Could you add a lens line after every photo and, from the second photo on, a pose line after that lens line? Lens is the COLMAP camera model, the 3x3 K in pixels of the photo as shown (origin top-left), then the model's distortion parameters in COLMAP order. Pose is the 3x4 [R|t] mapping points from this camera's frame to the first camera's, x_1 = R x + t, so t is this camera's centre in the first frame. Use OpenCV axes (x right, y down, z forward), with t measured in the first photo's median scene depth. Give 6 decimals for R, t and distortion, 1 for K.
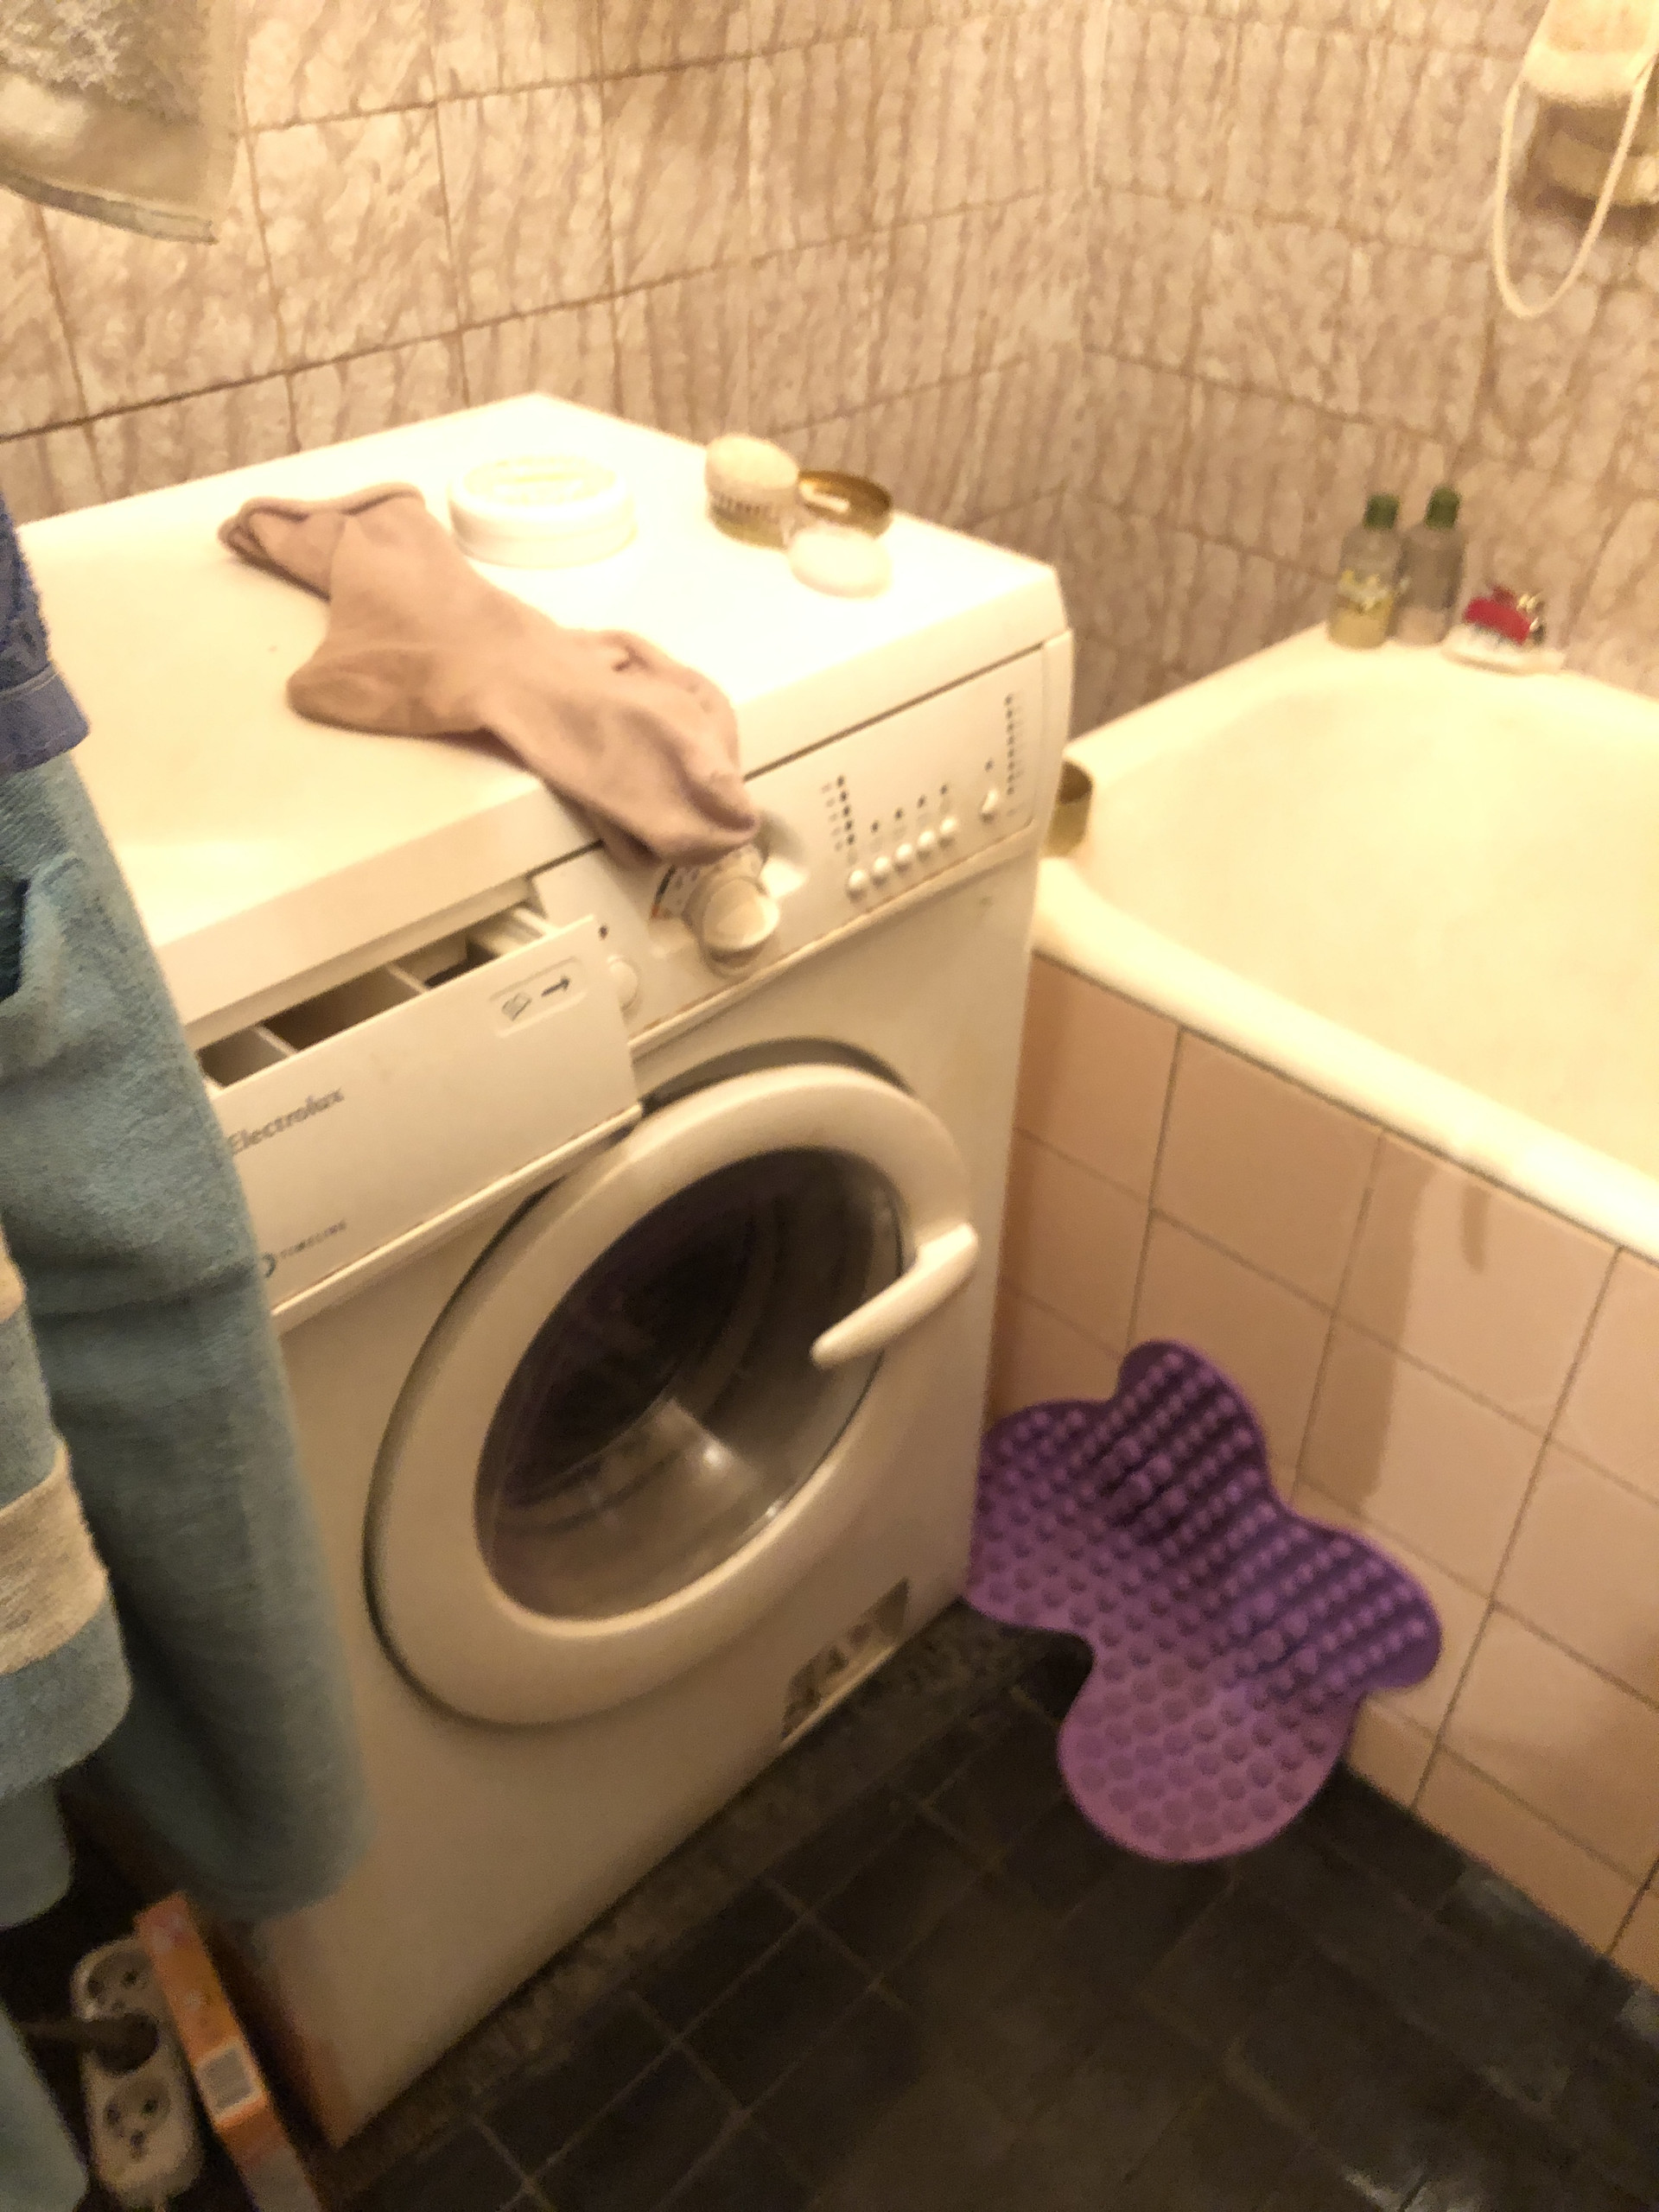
lens RADIAL K [[1763.5, 0, 829.5], [0, 1763.5, 1106.0], [0, 0, 1]] dist [-0.014310, 0.011561]
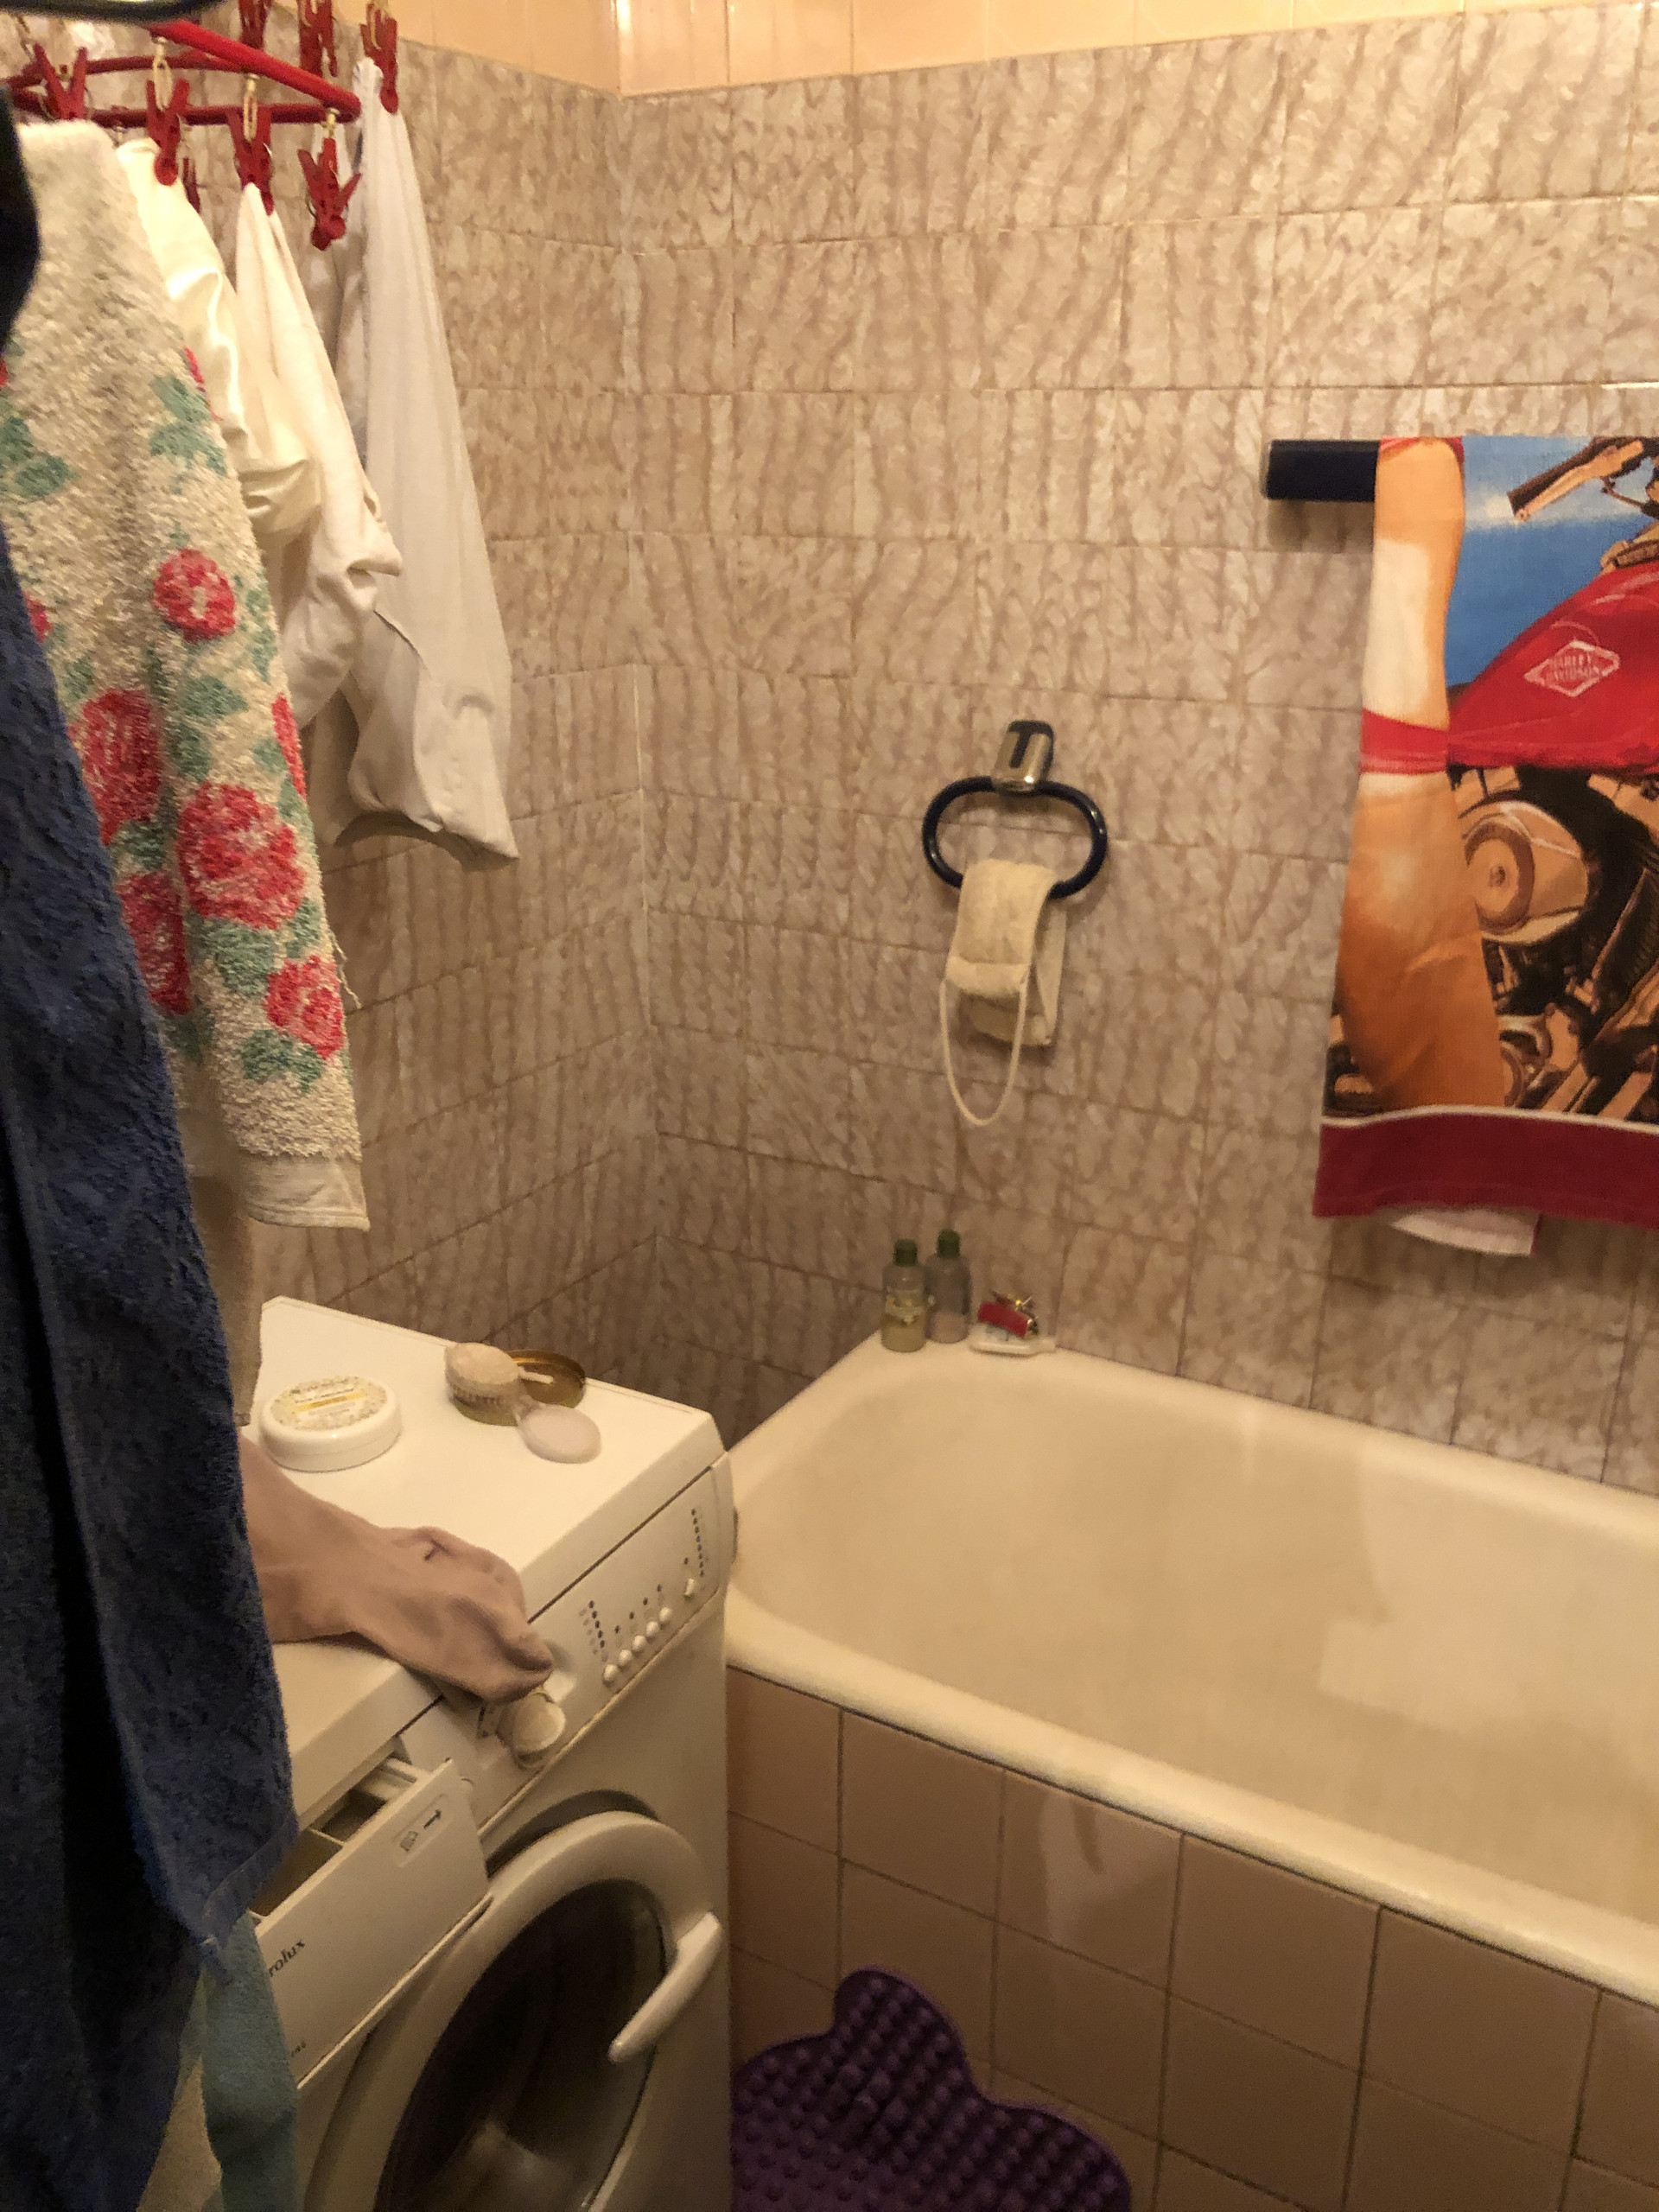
lens RADIAL K [[1825.5, 0, 829.5], [0, 1825.5, 1106.0], [0, 0, 1]] dist [0.087798, -0.126406]
pose [[0.960900, -0.102906, 0.257062, -0.088851], [0.173597, 0.947154, -0.269746, -0.079841], [-0.215719, 0.303824, 0.927985, -0.316381]]
